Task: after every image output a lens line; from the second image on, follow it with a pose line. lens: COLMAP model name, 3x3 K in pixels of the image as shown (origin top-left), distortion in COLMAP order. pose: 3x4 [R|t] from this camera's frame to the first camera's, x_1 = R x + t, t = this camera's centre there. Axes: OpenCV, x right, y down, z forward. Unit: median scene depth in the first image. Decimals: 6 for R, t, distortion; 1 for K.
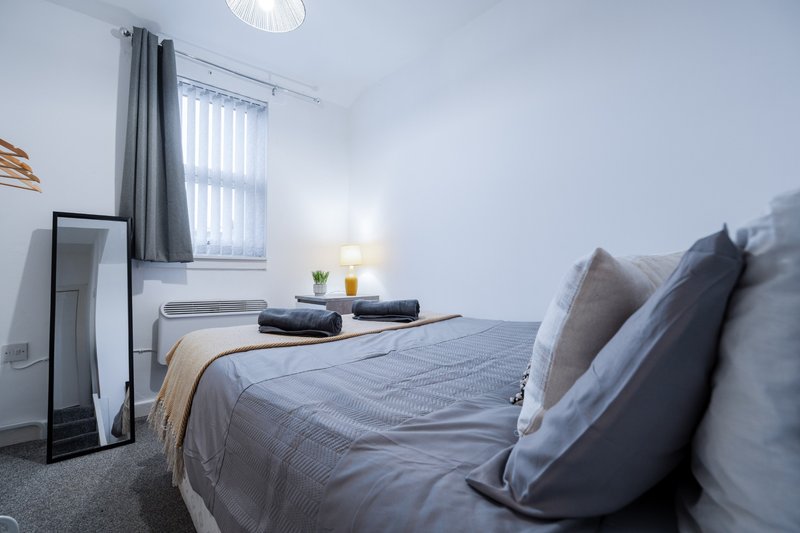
lens RADIAL K [[353.6, 0, 414.1], [0, 353.6, 265.6], [0, 0, 1]] dist [-0.005508, -0.000105]
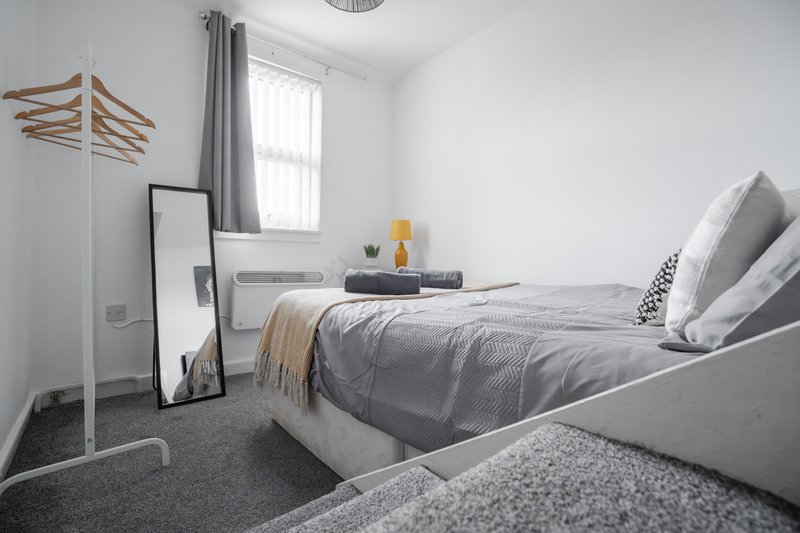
lens RADIAL K [[362.2, 0, 404.7], [0, 362.2, 262.3], [0, 0, 1]] dist [-0.011992, 0.002563]
pose [[0.999895, -0.000856, -0.014477, -0.225428], [0.001028, 0.999929, 0.011833, 0.079768], [0.014466, -0.011847, 0.999825, -0.098009]]
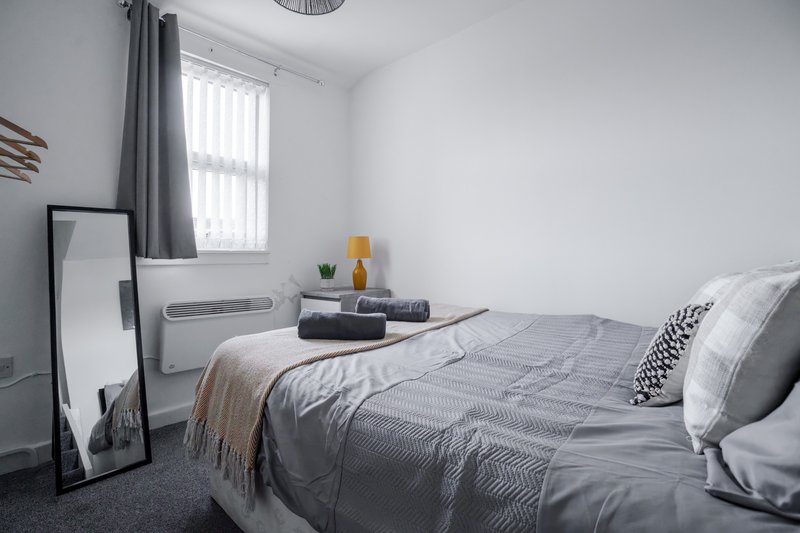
lens RADIAL K [[362.2, 0, 405.8], [0, 362.2, 247.6], [0, 0, 1]] dist [-0.011992, 0.002563]
pose [[0.992977, -0.009648, 0.117911, -0.251650], [0.009736, 0.999953, -0.000172, -0.038958], [-0.117904, 0.001318, 0.993024, 0.013634]]
